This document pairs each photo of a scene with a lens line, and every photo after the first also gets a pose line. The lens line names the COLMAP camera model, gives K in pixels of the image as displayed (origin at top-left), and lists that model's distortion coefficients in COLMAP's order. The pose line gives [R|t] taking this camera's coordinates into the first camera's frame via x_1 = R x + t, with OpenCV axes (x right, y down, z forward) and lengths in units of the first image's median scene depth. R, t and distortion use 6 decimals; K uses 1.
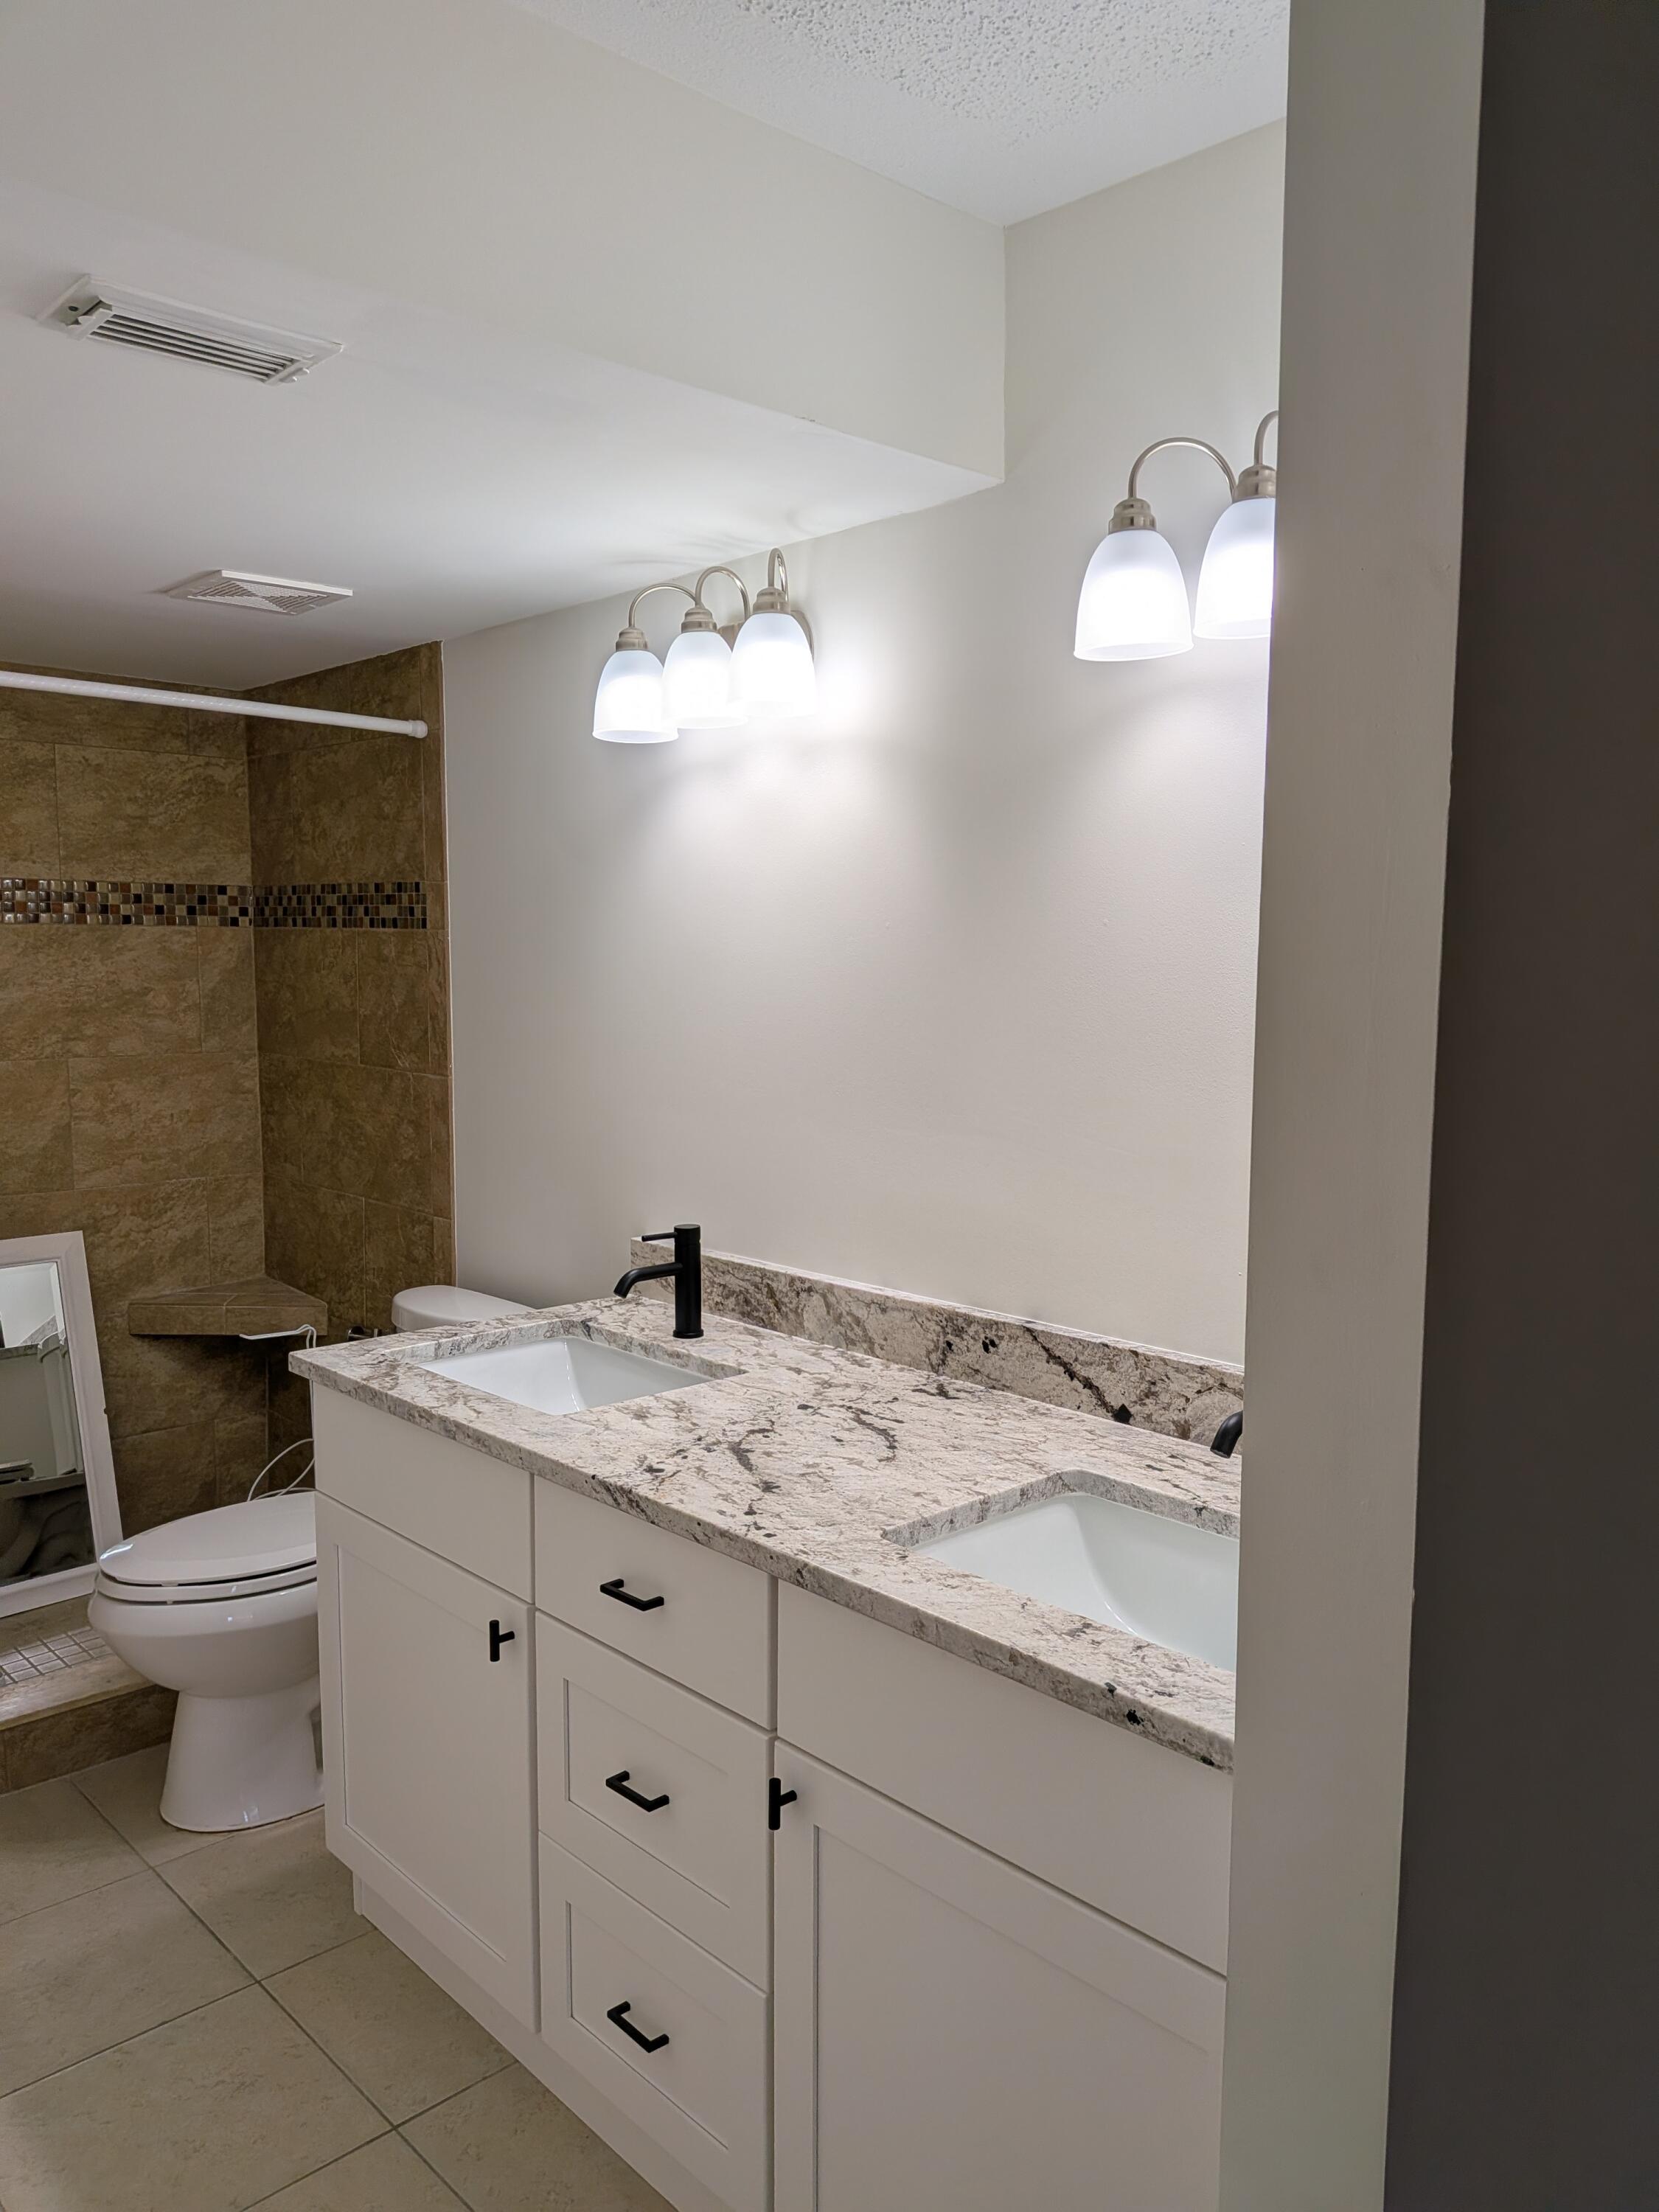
lens RADIAL K [[1608.3, 0, 846.1], [0, 1608.3, 1122.6], [0, 0, 1]] dist [0.102718, -0.200435]
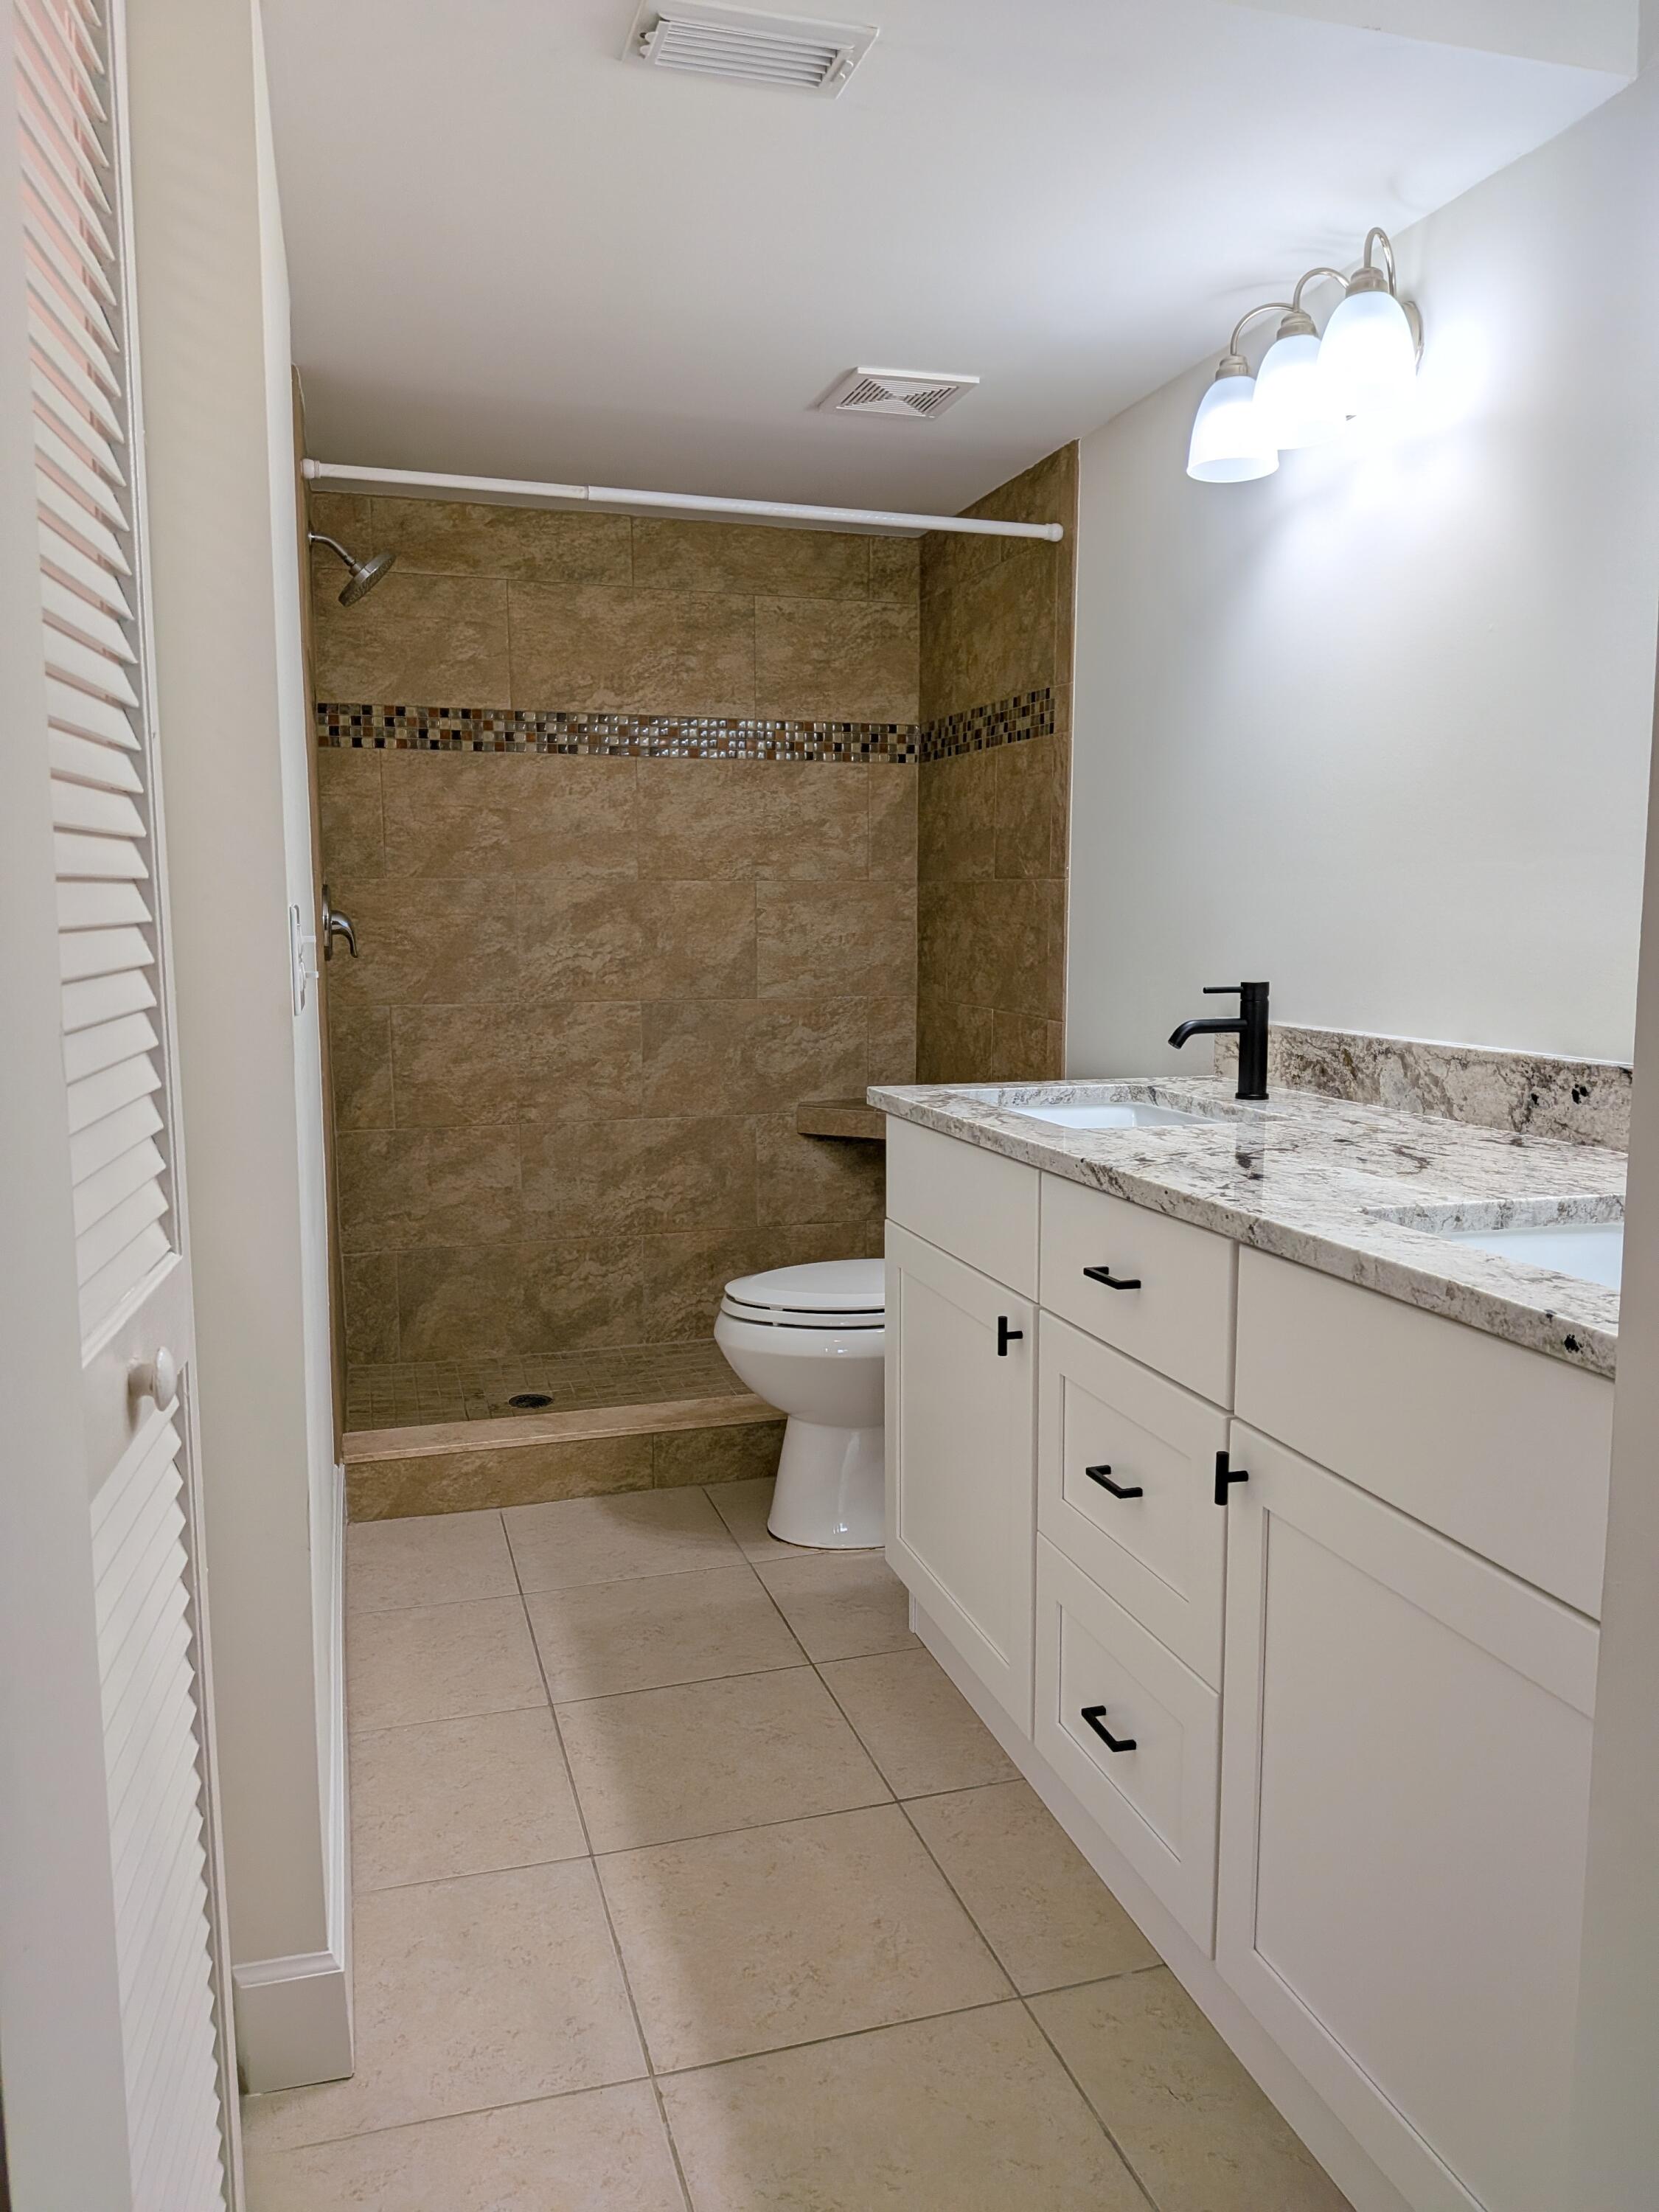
lens RADIAL K [[1608.3, 0, 846.1], [0, 1608.3, 1122.6], [0, 0, 1]] dist [0.102718, -0.200435]
pose [[0.892559, 0.048840, -0.448277, 0.113059], [-0.043466, 0.998807, 0.022275, 0.131657], [0.448830, -0.000397, 0.893617, 0.041612]]
